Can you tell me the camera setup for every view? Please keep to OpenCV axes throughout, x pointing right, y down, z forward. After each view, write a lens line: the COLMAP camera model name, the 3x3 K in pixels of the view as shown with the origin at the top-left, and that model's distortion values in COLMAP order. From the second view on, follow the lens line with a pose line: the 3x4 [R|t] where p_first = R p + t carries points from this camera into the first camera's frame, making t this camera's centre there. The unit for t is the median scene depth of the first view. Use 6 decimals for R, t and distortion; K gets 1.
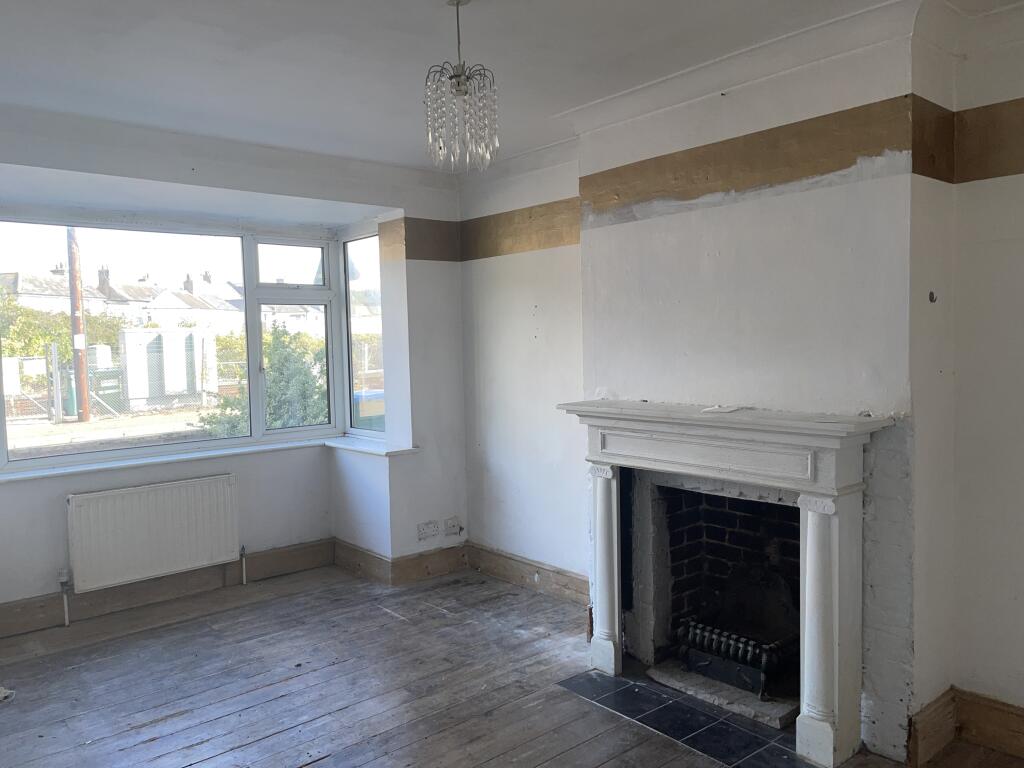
lens RADIAL K [[766.9, 0, 509.8], [0, 766.9, 384.4], [0, 0, 1]] dist [0.037772, -0.076251]
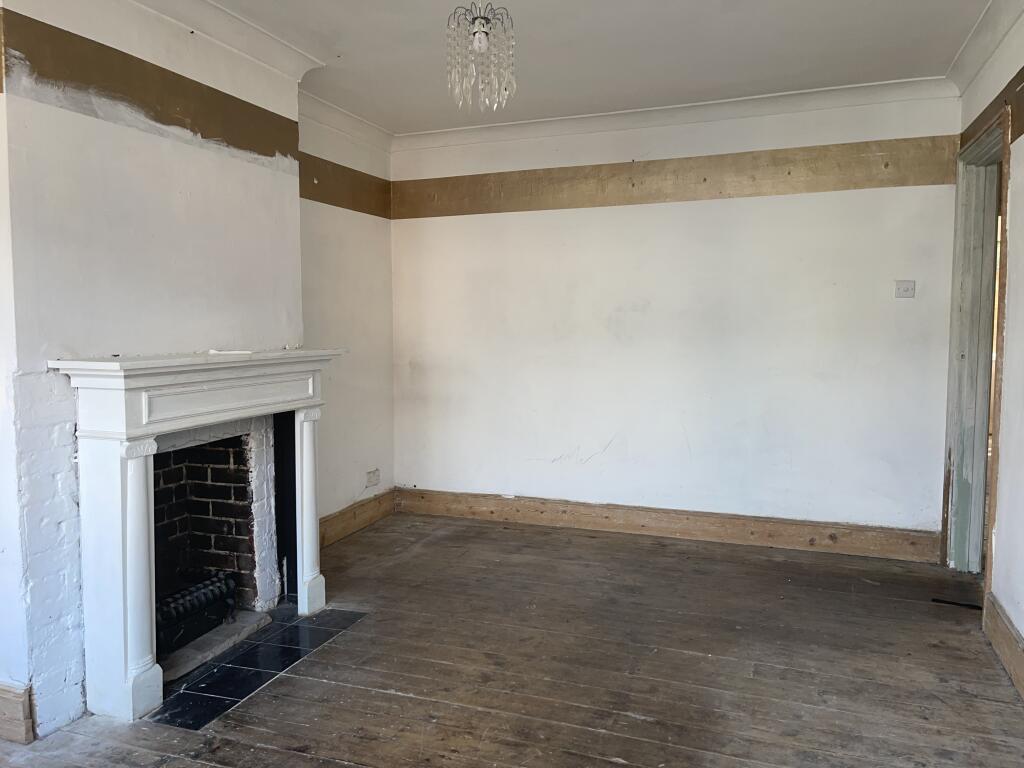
lens RADIAL K [[766.9, 0, 512.8], [0, 766.9, 386.4], [0, 0, 1]] dist [0.037772, -0.076251]
pose [[-0.496949, -0.047680, 0.866469, -0.606740], [0.064827, 0.993660, 0.091859, 0.005946], [-0.865355, 0.101820, -0.490707, 0.893212]]
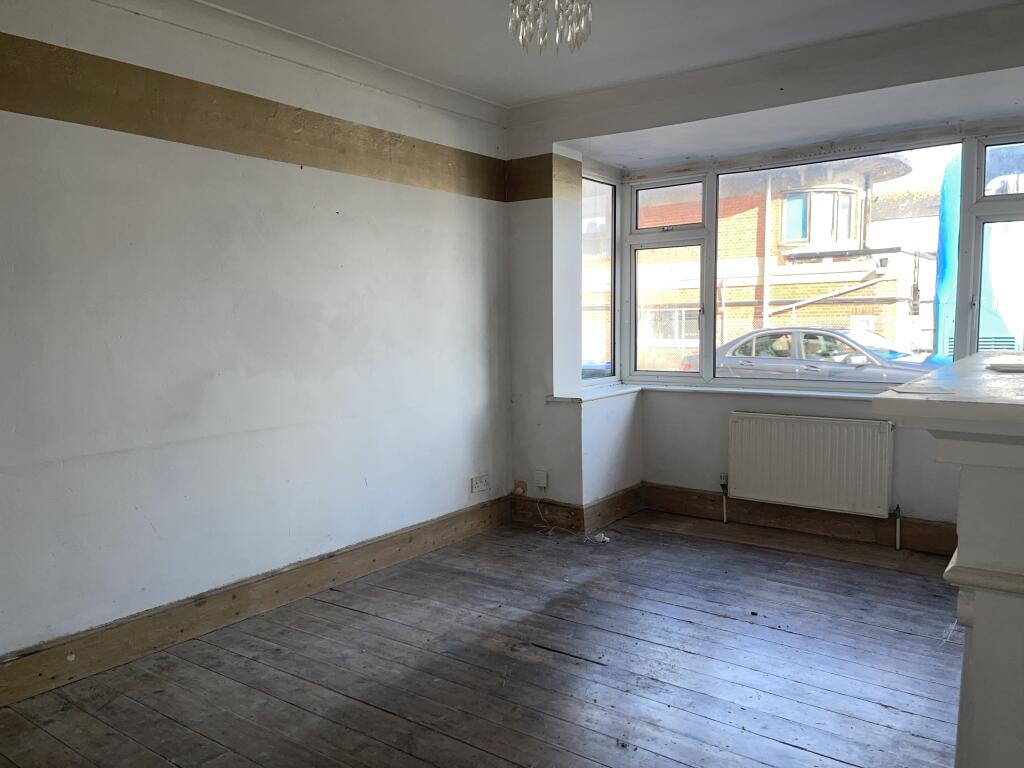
lens RADIAL K [[766.9, 0, 494.4], [0, 766.9, 413.7], [0, 0, 1]] dist [0.037772, -0.076251]
pose [[0.206037, 0.148306, -0.967240, 0.487397], [-0.047002, 0.988807, 0.141601, 0.002820], [0.977415, 0.016287, 0.210702, 0.441020]]
